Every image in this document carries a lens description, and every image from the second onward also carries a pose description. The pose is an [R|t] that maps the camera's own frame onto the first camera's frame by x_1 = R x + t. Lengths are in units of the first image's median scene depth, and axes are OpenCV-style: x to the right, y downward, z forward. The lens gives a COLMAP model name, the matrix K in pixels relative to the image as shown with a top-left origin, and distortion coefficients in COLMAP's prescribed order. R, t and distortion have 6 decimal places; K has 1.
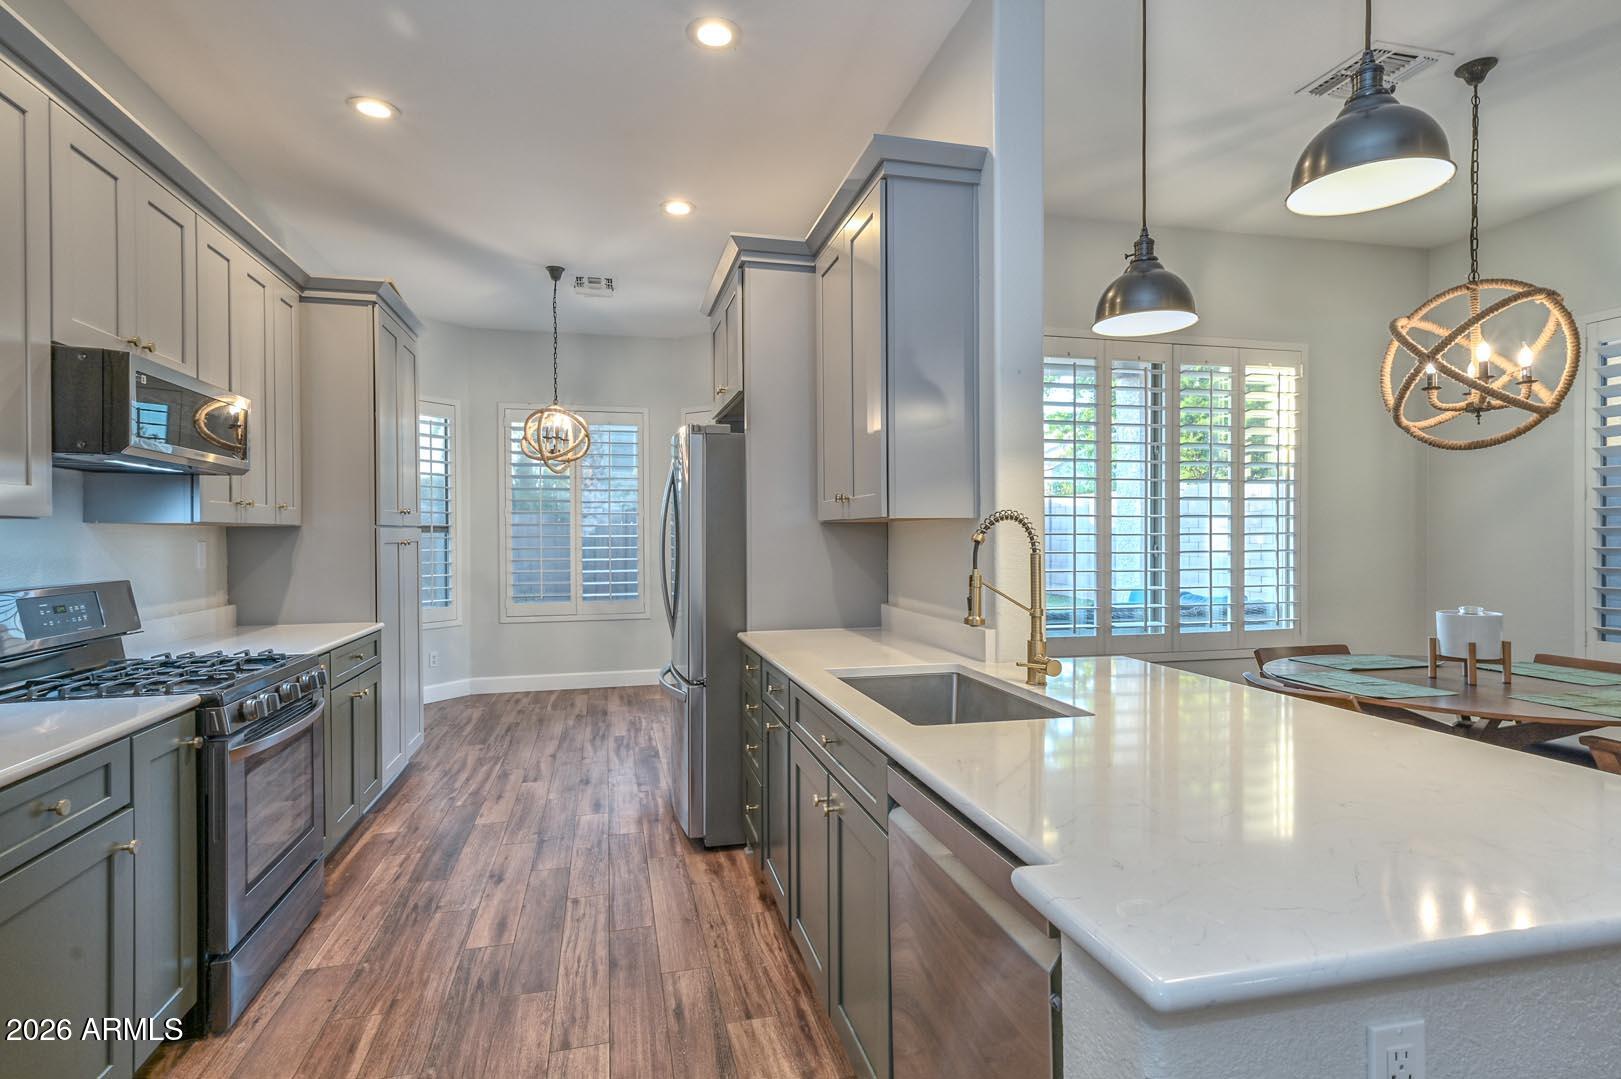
lens RADIAL K [[832.8, 0, 824.6], [0, 832.8, 538.3], [0, 0, 1]] dist [0.001298, 0.001059]
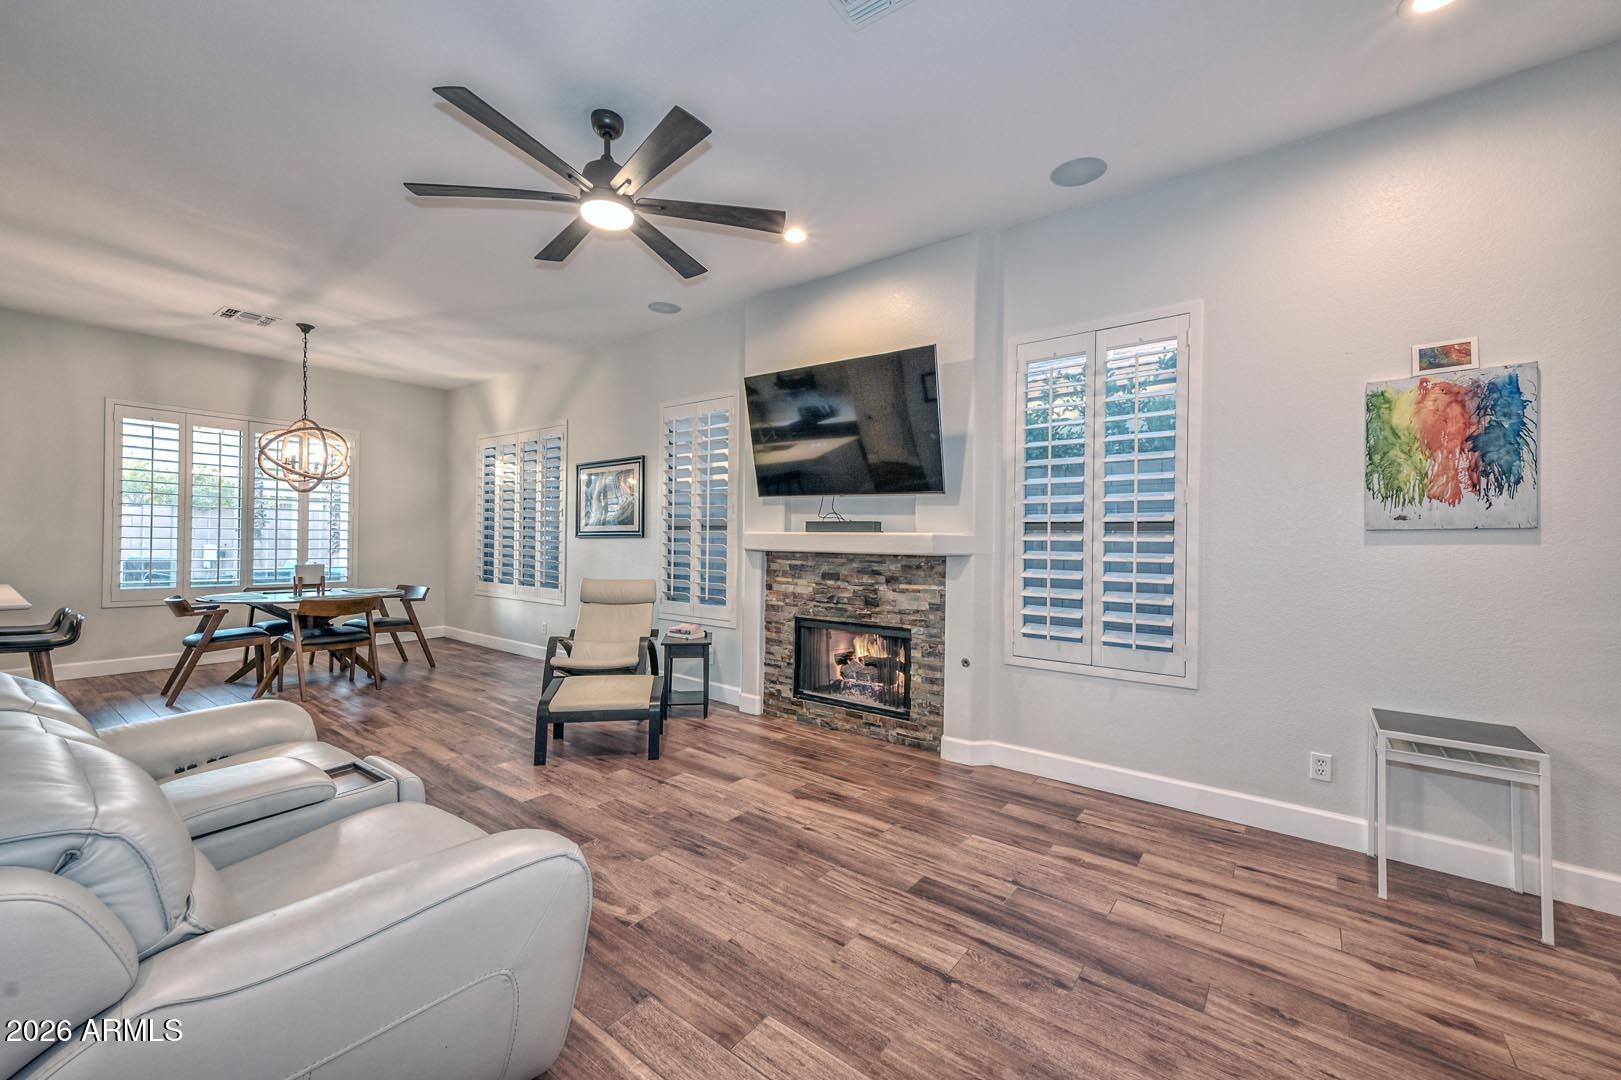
lens RADIAL K [[591.1, 0, 814.4], [0, 591.1, 542.1], [0, 0, 1]] dist [0.002900, 0.000258]
pose [[0.767969, 0.009942, 0.640410, 0.849230], [-0.013721, 0.999905, 0.000931, 0.006215], [-0.640341, -0.009502, 0.768032, -1.186182]]
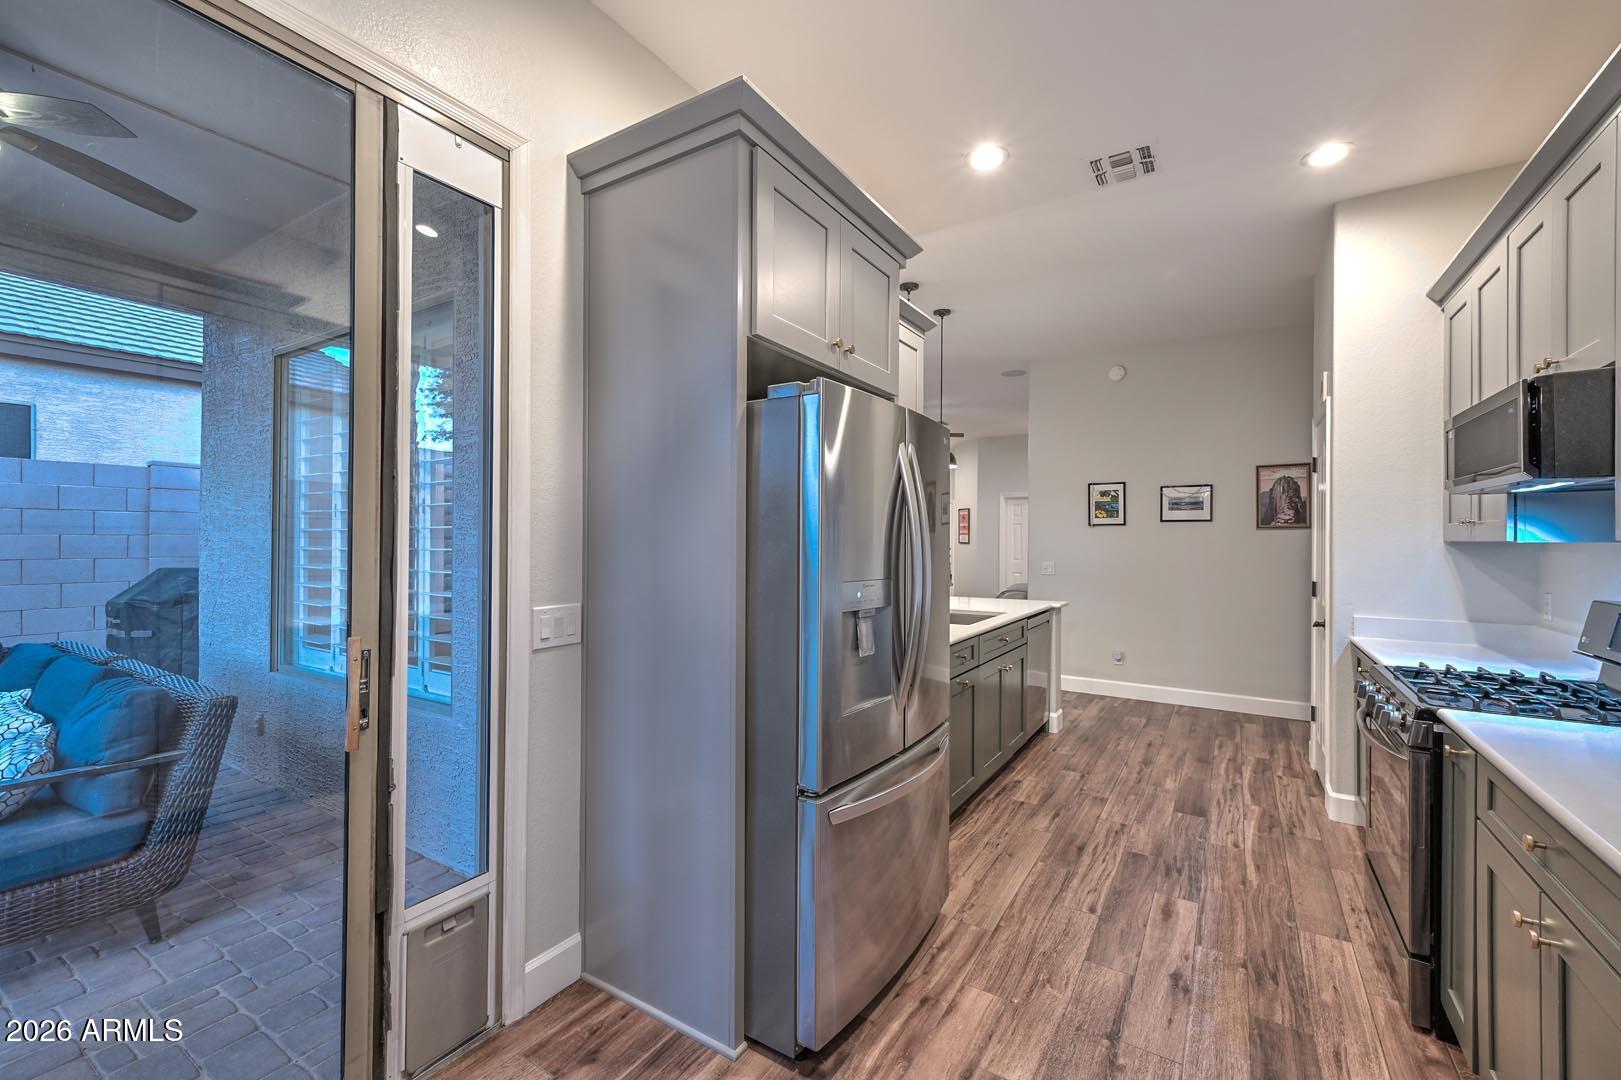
lens RADIAL K [[658.9, 0, 820.7], [0, 658.9, 544.0], [0, 0, 1]] dist [0.008663, 0.000719]
pose [[-0.686794, -0.001559, 0.726851, -0.662400], [0.003166, 0.999982, 0.005137, -0.019762], [-0.726845, 0.005829, -0.686776, 1.803602]]
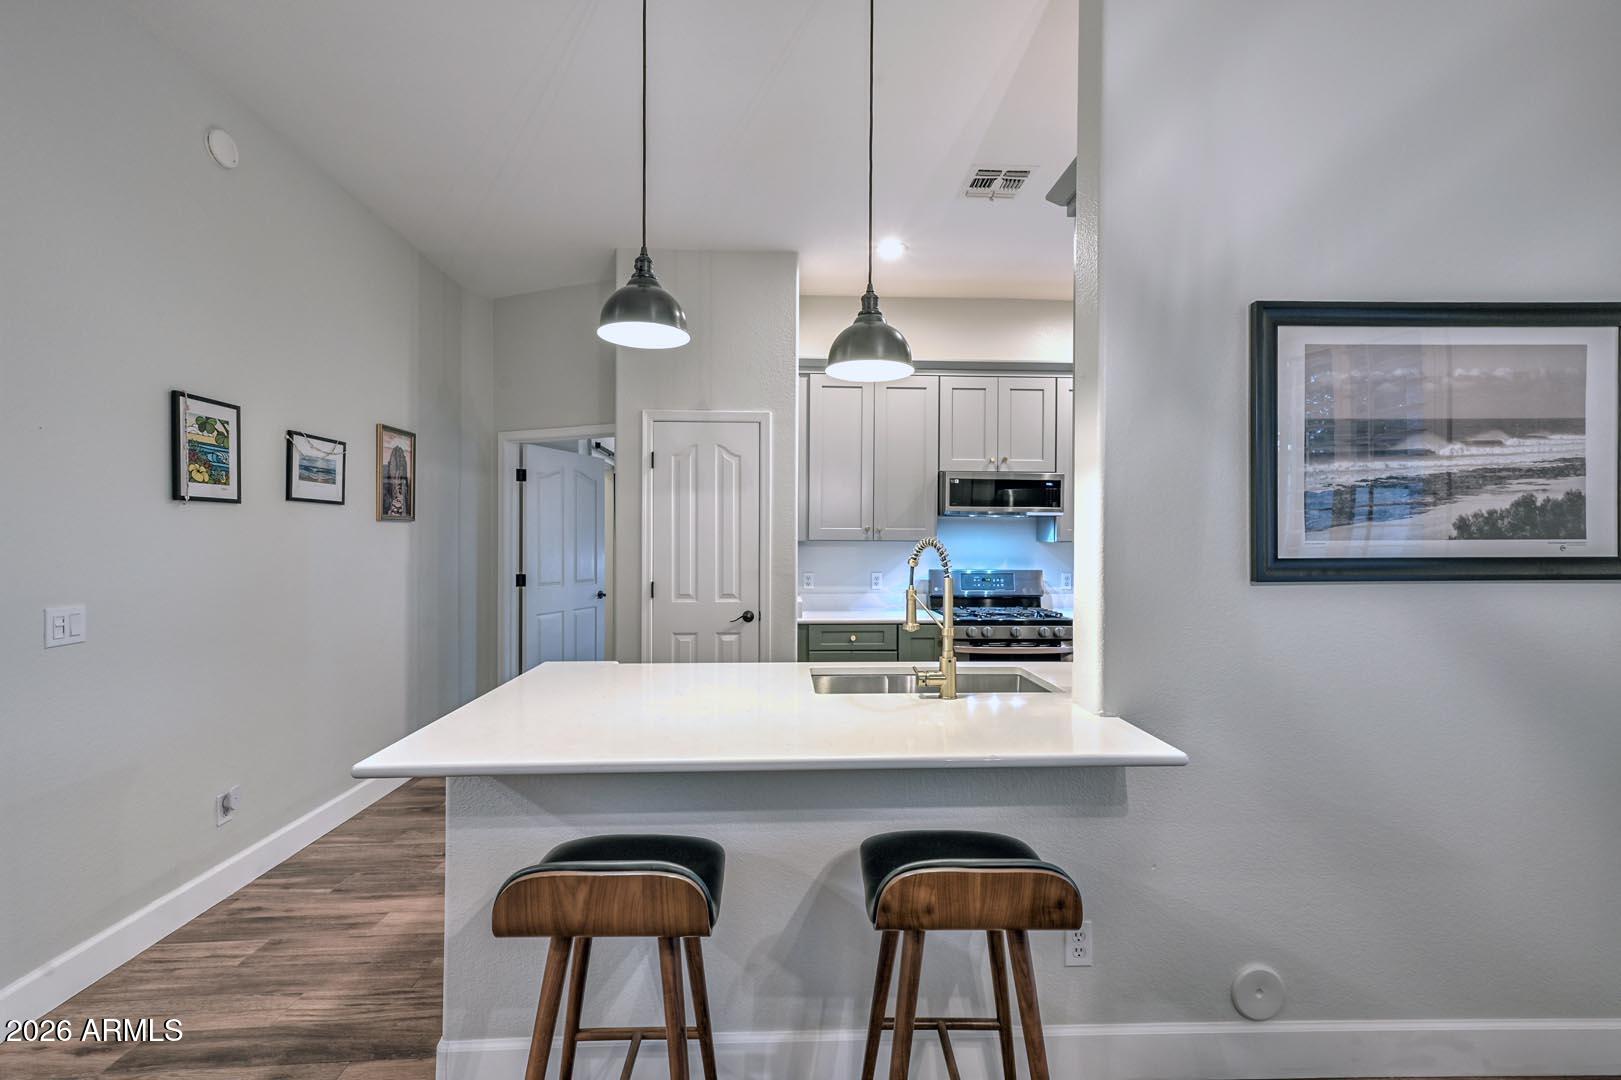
lens RADIAL K [[707.3, 0, 810.8], [0, 707.3, 542.1], [0, 0, 1]] dist [0.017906, -0.000083]
pose [[-0.200674, 0.007150, -0.979632, 0.894494], [-0.008350, 0.999925, 0.009008, -0.026748], [0.979622, 0.009988, -0.200599, 0.740498]]
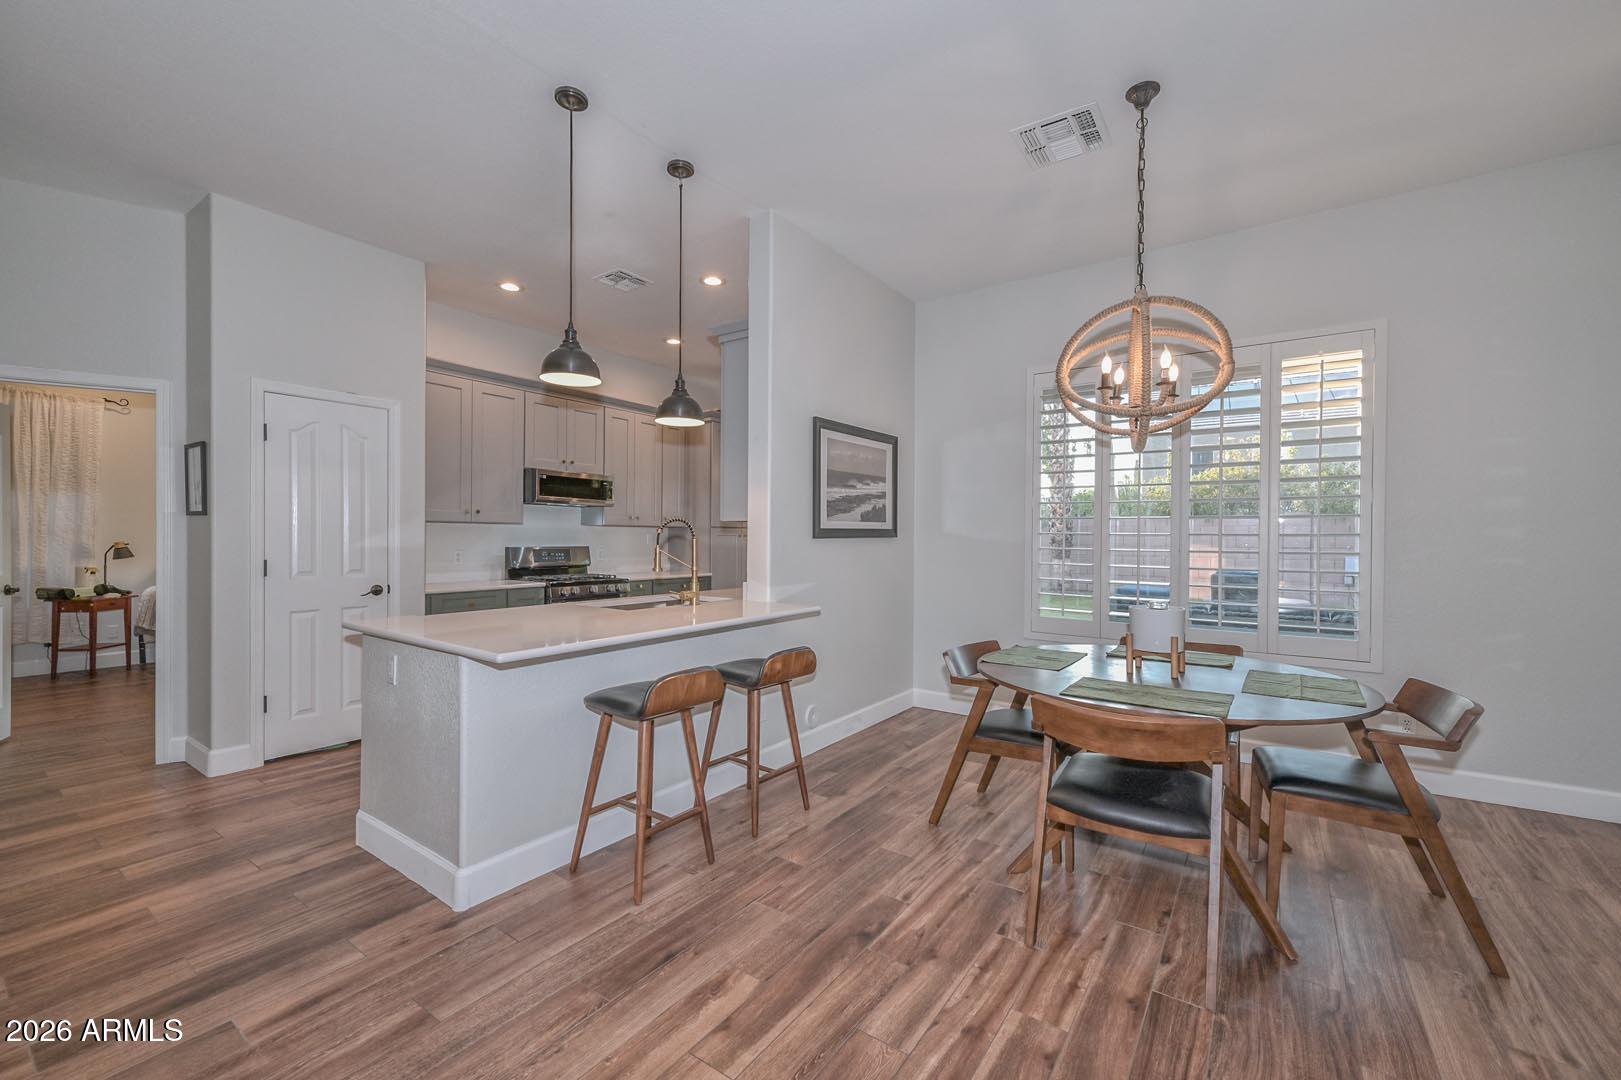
lens RADIAL K [[659.4, 0, 812.0], [0, 659.4, 540.4], [0, 0, 1]] dist [0.018246, 0.000940]
pose [[0.646643, 0.015470, -0.762636, 1.209077], [-0.015250, 0.999857, 0.007352, 0.004272], [0.762640, 0.006876, 0.646787, 0.142931]]
